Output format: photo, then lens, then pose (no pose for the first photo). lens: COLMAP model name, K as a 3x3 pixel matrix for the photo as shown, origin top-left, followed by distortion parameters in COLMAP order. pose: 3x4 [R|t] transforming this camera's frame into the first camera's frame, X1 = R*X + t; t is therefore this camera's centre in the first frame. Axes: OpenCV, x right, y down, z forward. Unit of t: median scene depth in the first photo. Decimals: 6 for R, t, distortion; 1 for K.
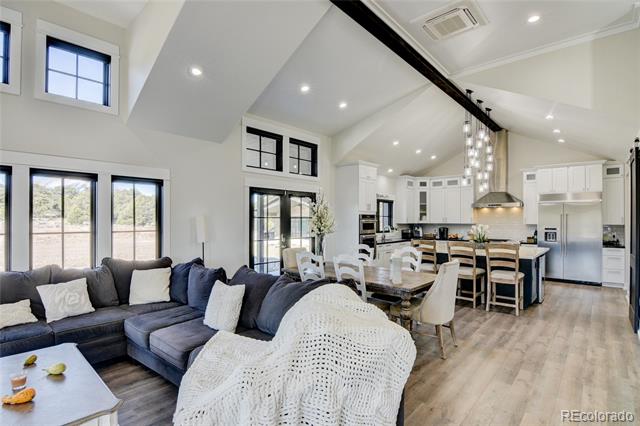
lens RADIAL K [[317.3, 0, 313.6], [0, 317.3, 214.6], [0, 0, 1]] dist [-0.001158, -0.000296]
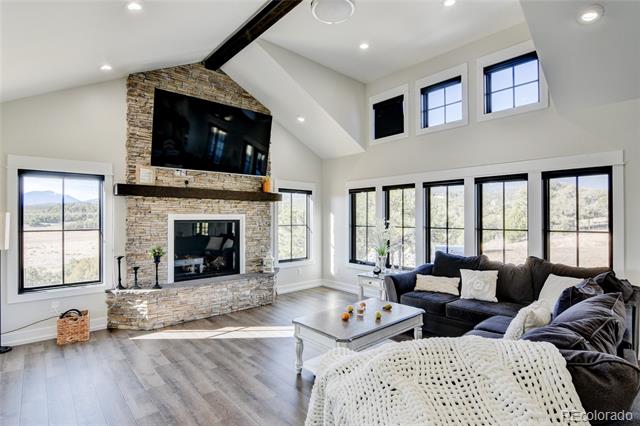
lens RADIAL K [[317.3, 0, 313.6], [0, 317.3, 214.6], [0, 0, 1]] dist [-0.001158, -0.000296]
pose [[-0.111866, -0.007824, -0.993692, 0.420982], [0.003342, 0.999960, -0.008249, 0.009669], [0.993718, -0.004244, -0.111836, 0.453032]]
